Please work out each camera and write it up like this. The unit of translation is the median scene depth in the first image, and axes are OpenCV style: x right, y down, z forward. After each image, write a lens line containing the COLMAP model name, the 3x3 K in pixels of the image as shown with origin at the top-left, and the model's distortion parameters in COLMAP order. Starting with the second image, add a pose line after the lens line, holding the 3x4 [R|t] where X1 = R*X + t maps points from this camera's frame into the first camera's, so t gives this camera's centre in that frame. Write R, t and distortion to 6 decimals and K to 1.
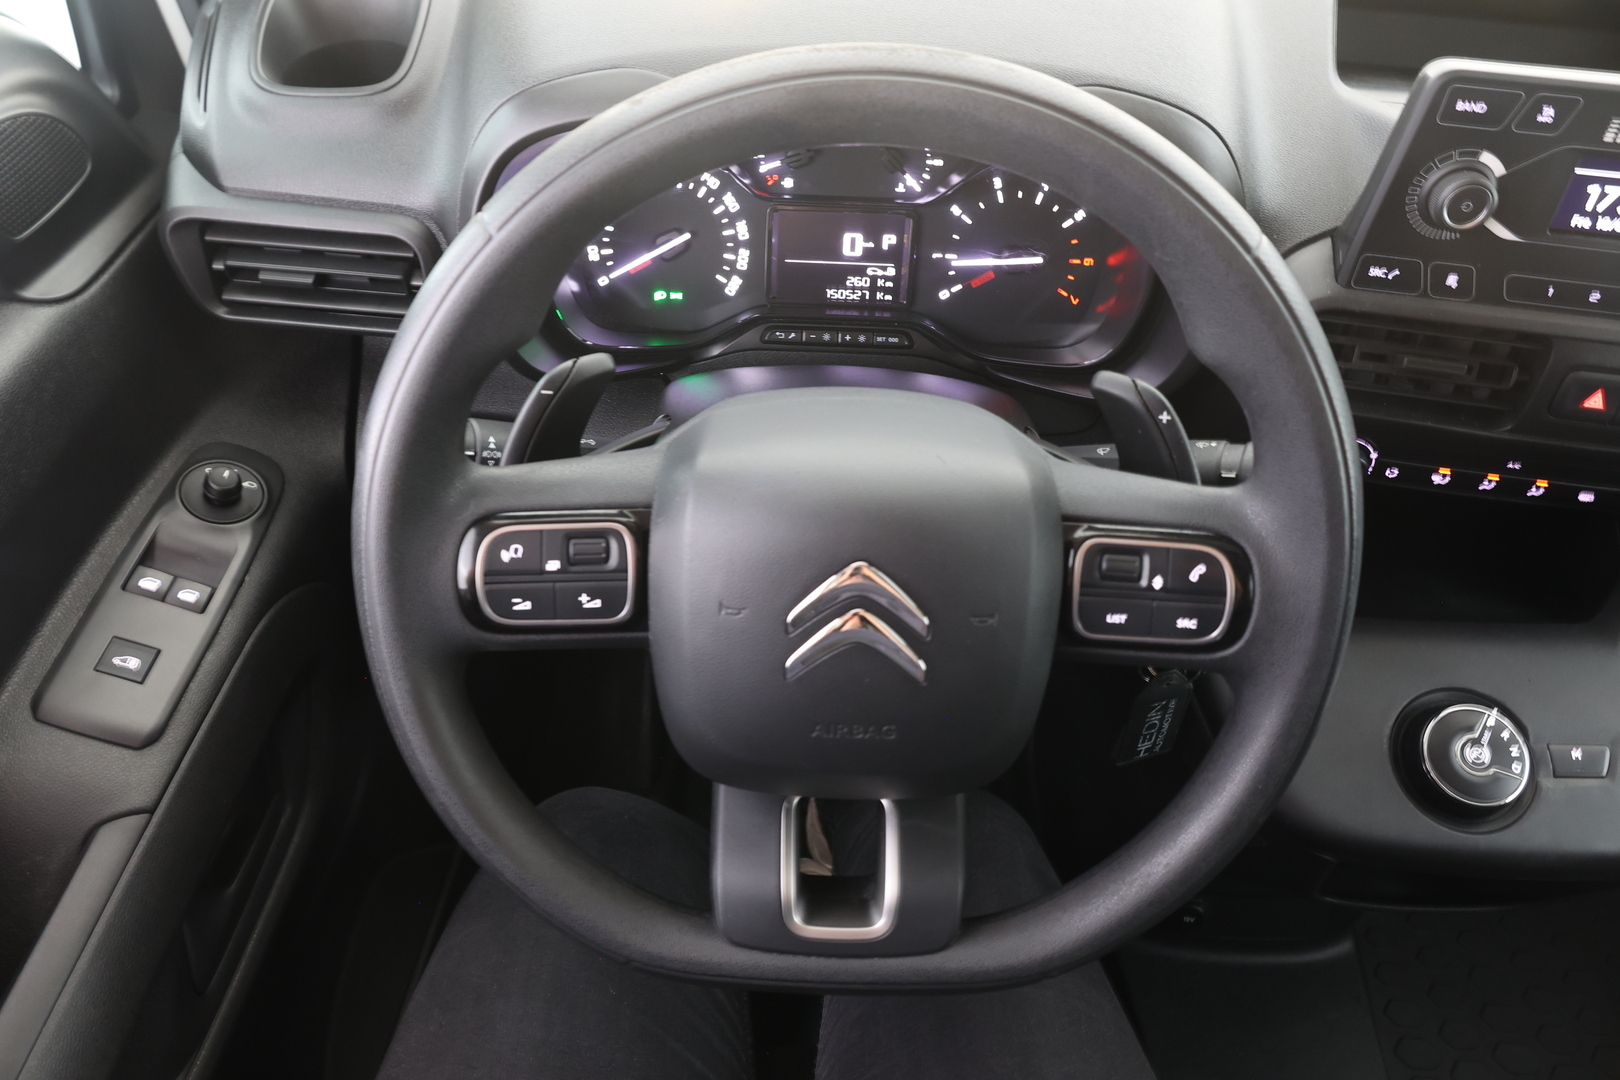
lens RADIAL K [[1153.0, 0, 810.0], [0, 1153.0, 540.0], [0, 0, 1]] dist [0.009583, 0.006327]
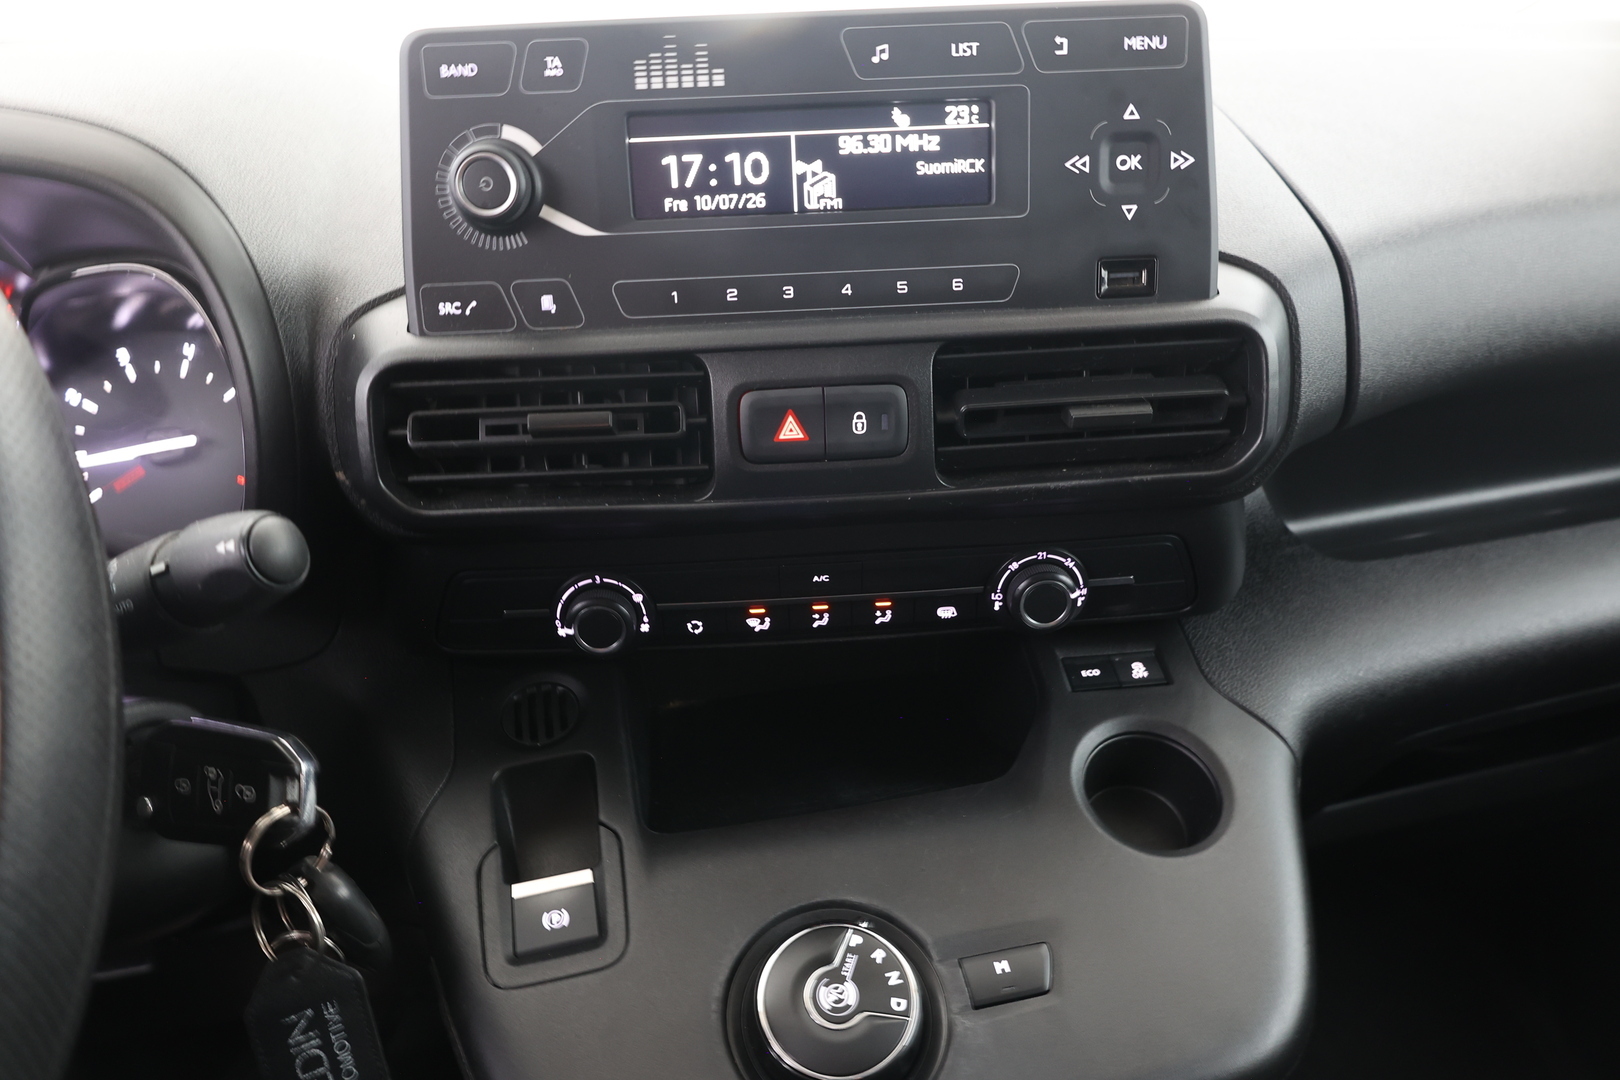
lens RADIAL K [[1153.0, 0, 810.0], [0, 1153.0, 540.0], [0, 0, 1]] dist [0.009583, 0.006327]
pose [[0.977495, -0.152501, 0.145761, 0.507373], [0.196935, 0.907366, -0.371355, 0.191005], [-0.075627, 0.391703, 0.916978, 0.318017]]
